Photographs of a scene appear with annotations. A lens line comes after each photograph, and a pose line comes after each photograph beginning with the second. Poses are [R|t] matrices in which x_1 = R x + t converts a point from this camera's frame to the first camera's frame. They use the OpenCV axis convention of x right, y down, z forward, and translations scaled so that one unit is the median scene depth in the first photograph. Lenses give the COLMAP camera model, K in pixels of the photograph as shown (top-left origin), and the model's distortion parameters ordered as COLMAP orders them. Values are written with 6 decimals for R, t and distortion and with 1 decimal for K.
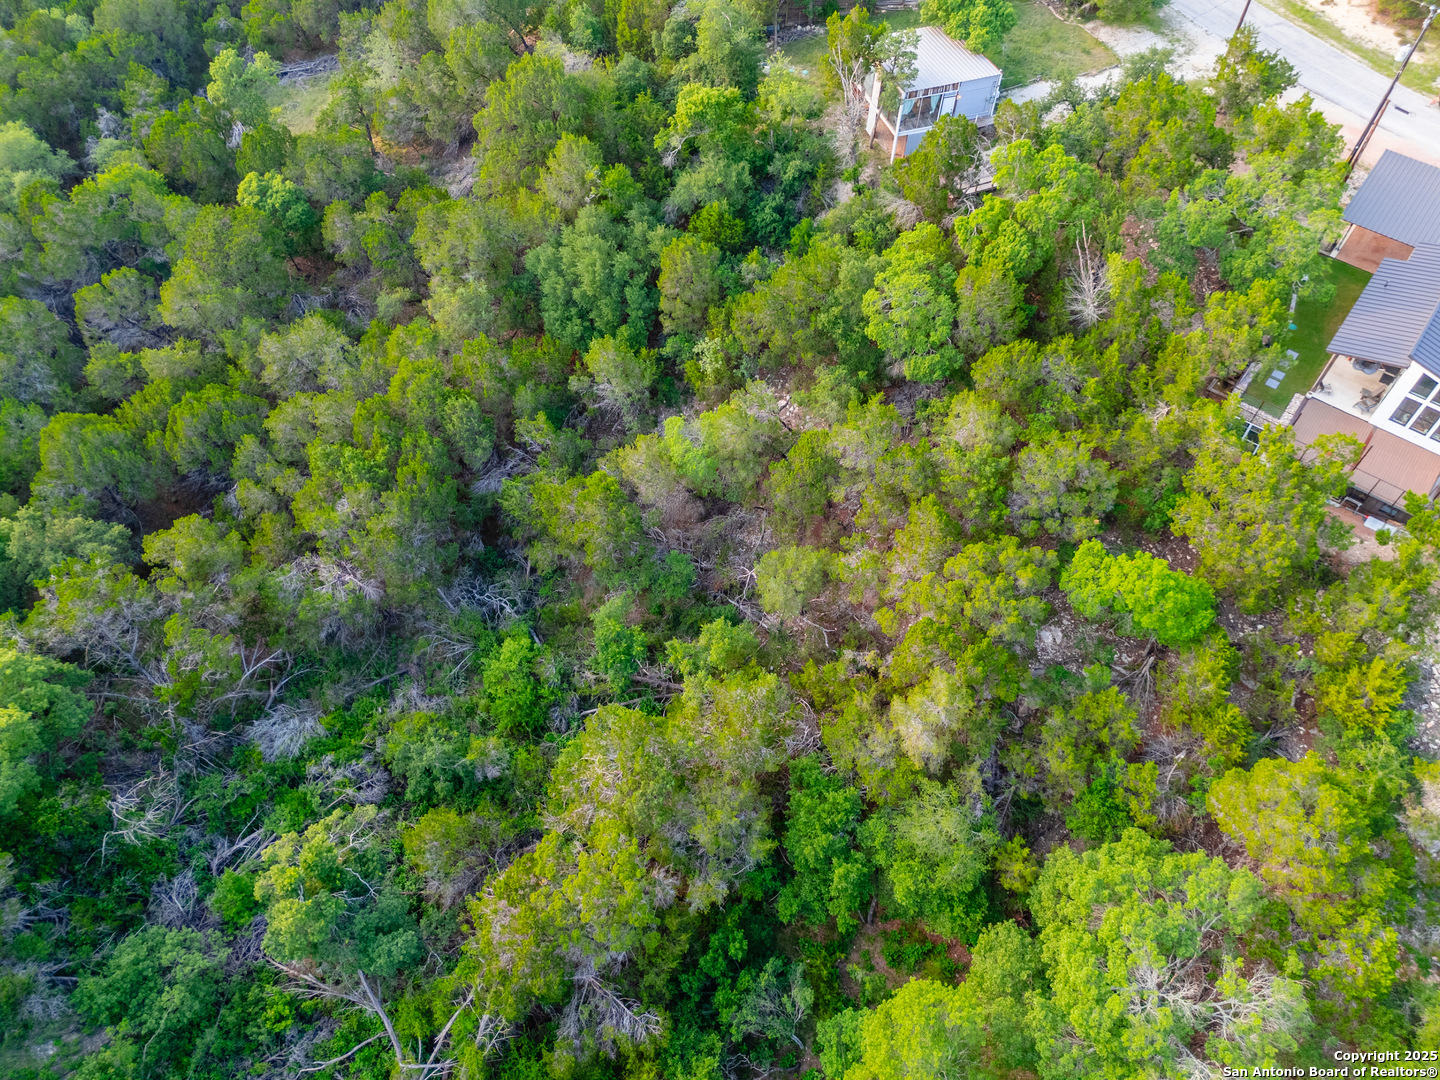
lens RADIAL K [[1060.2, 0, 716.9], [0, 1060.2, 541.5], [0, 0, 1]] dist [0.054761, -0.040911]
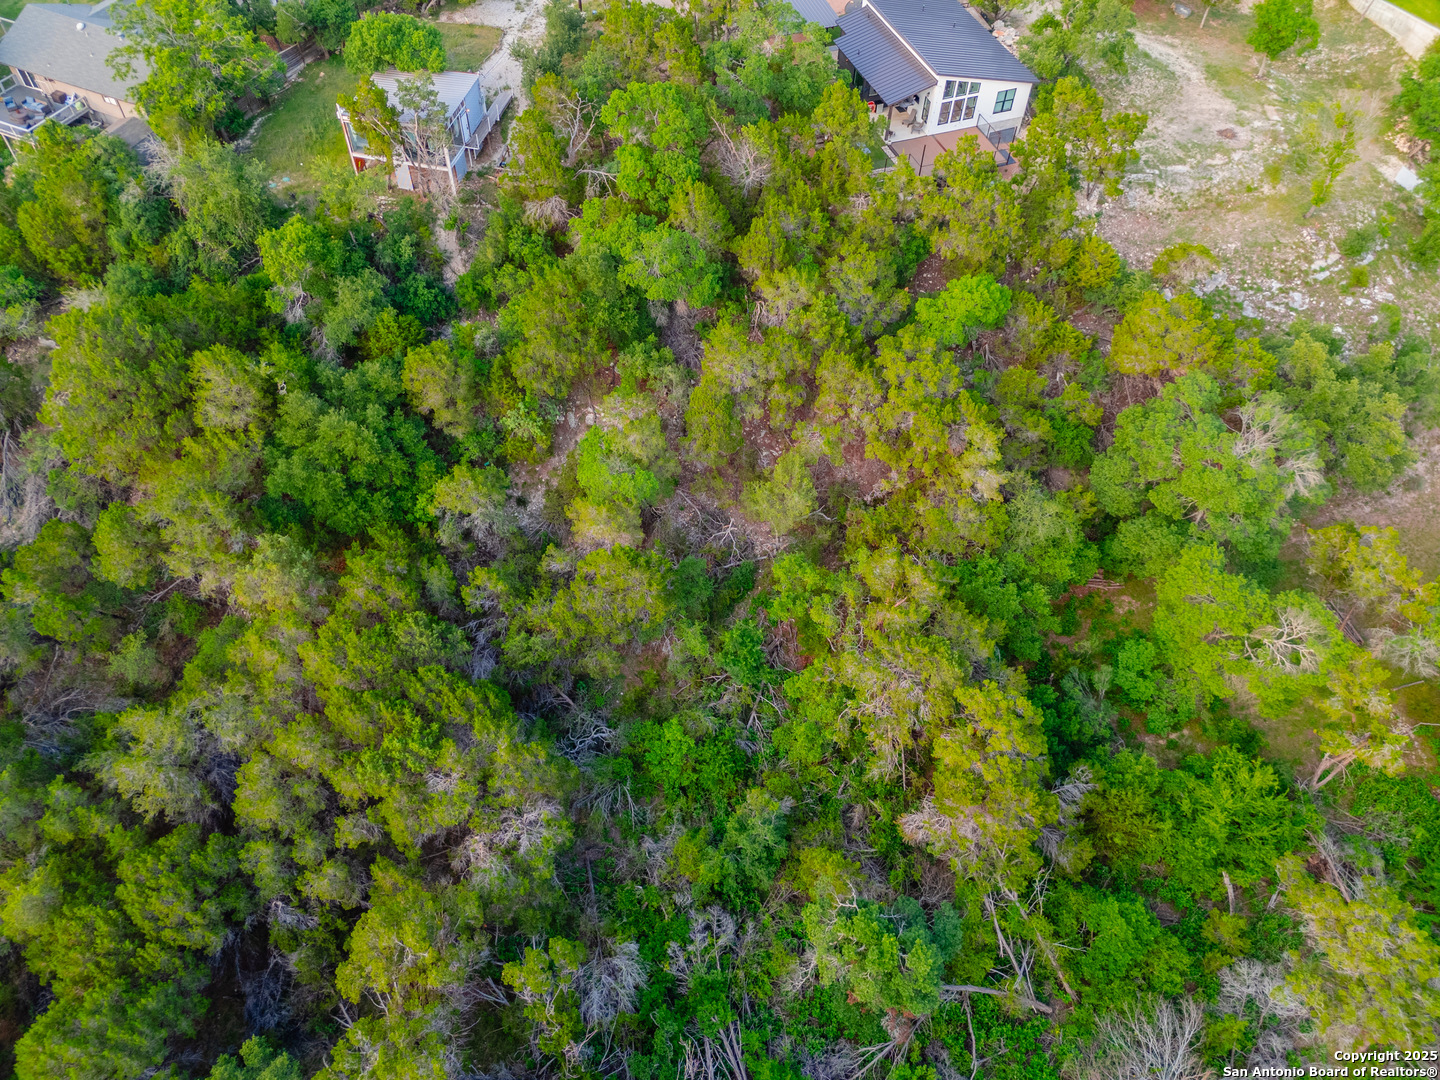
lens RADIAL K [[1060.2, 0, 716.9], [0, 1060.2, 541.5], [0, 0, 1]] dist [0.054761, -0.040911]
pose [[0.533321, -0.670712, 0.515475, -0.573687], [0.675796, 0.704341, 0.217264, -0.218633], [-0.508791, 0.232485, 0.828904, 0.122739]]
